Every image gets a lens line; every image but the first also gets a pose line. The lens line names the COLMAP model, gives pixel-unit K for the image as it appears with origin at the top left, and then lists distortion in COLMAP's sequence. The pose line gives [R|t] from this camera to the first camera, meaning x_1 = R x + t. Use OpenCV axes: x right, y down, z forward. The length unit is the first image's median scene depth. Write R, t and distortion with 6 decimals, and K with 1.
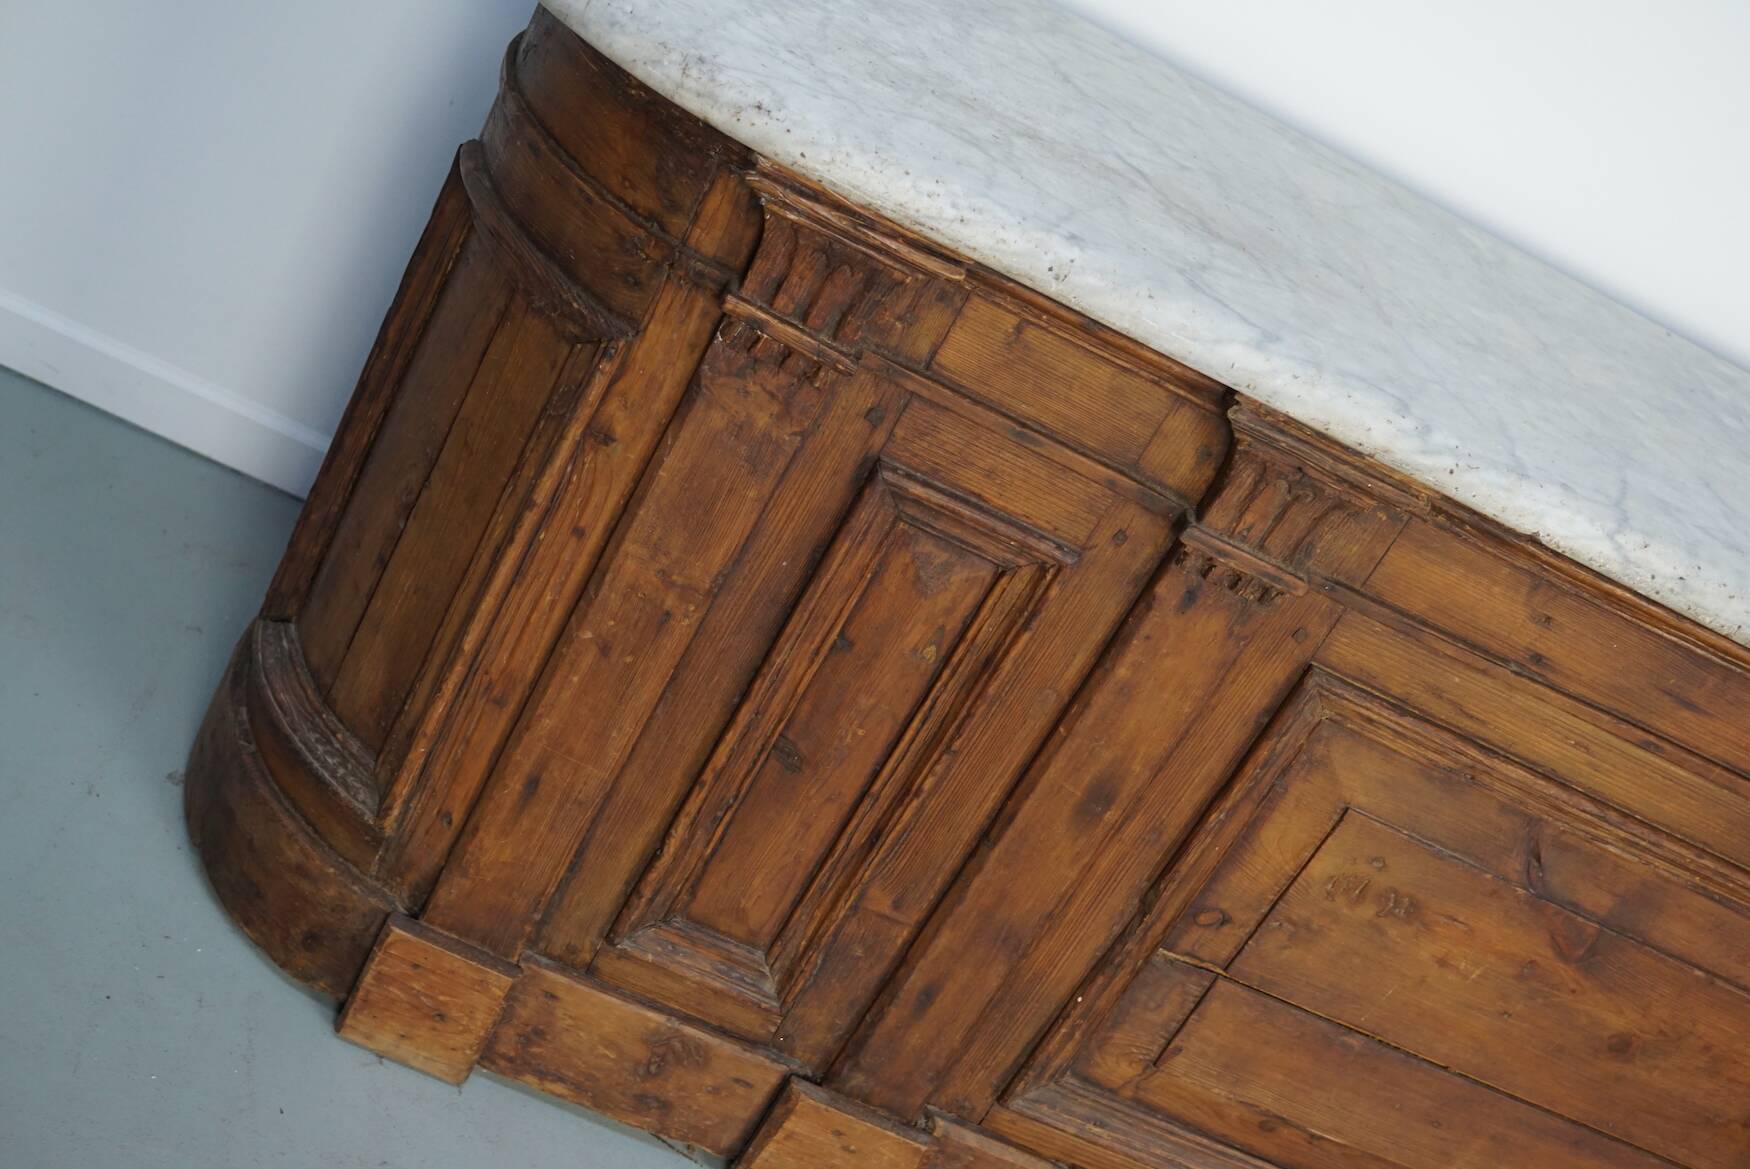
lens RADIAL K [[2248.3, 0, 870.0], [0, 2248.3, 584.5], [0, 0, 1]] dist [-0.099018, 0.000000]
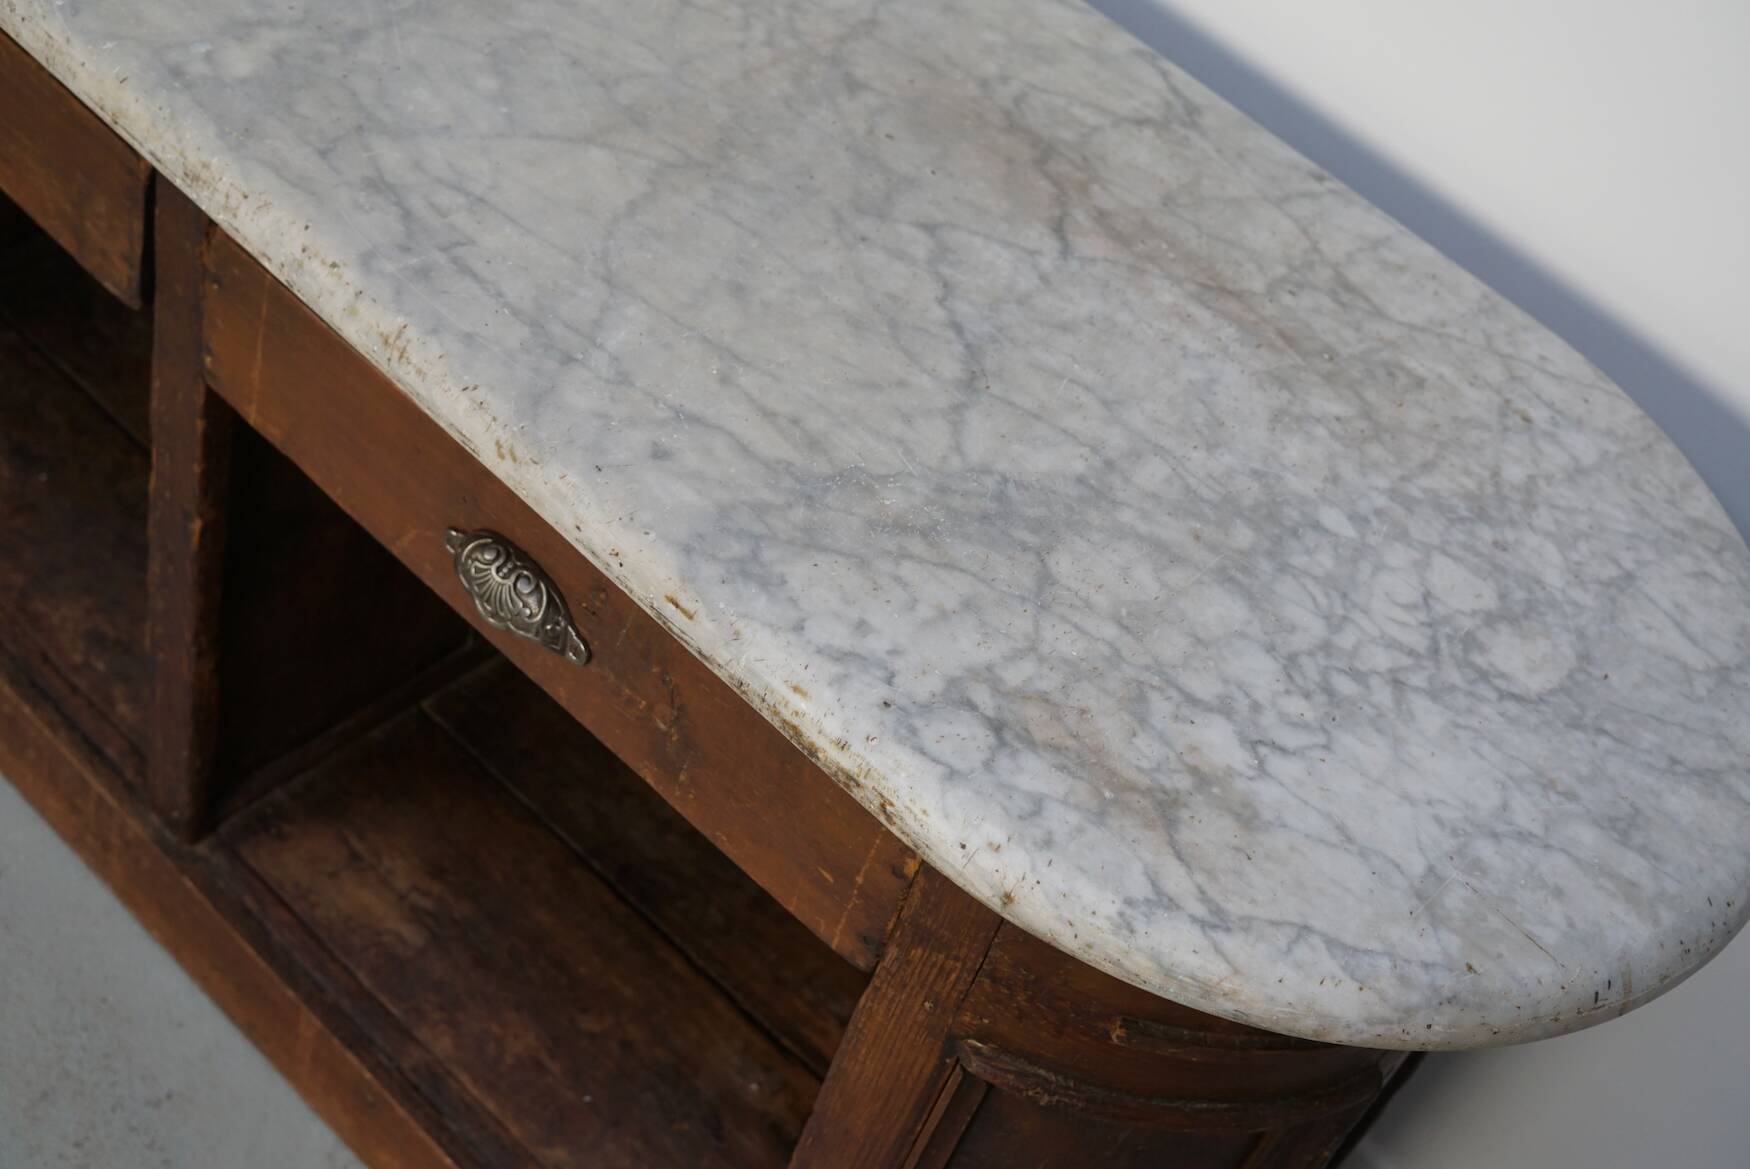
lens RADIAL K [[2248.3, 0, 883.7], [0, 2248.3, 579.8], [0, 0, 1]] dist [-0.099018, 0.000000]
pose [[-0.570930, -0.819190, -0.054459, 0.094378], [-0.170306, 0.053282, 0.983950, -0.939129], [-0.803140, 0.571041, -0.169934, 1.227471]]
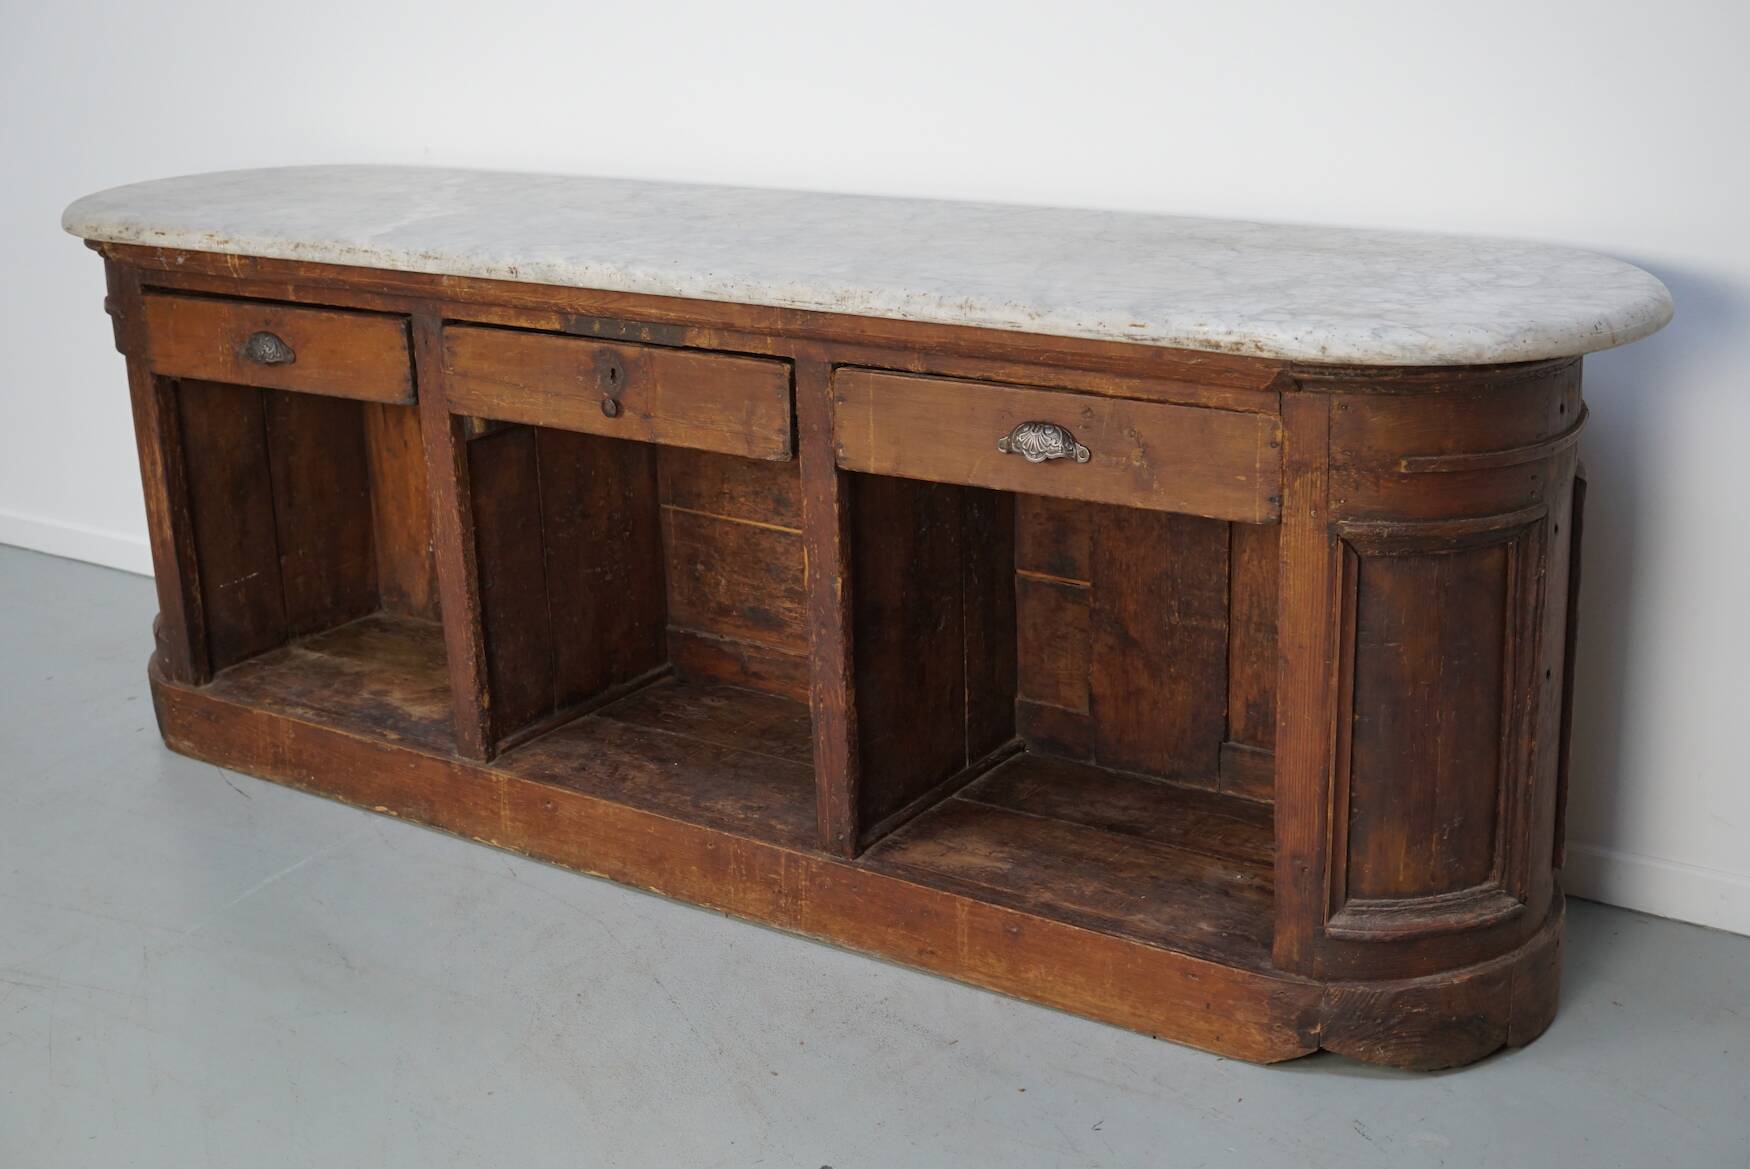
lens RADIAL K [[2248.3, 0, 875.1], [0, 2248.3, 594.9], [0, 0, 1]] dist [-0.099018, 0.000000]
pose [[-0.781940, -0.542971, 0.306191, -0.307392], [-0.042318, 0.536305, 0.842963, -1.389585], [-0.621916, 0.646189, -0.442335, 2.003195]]
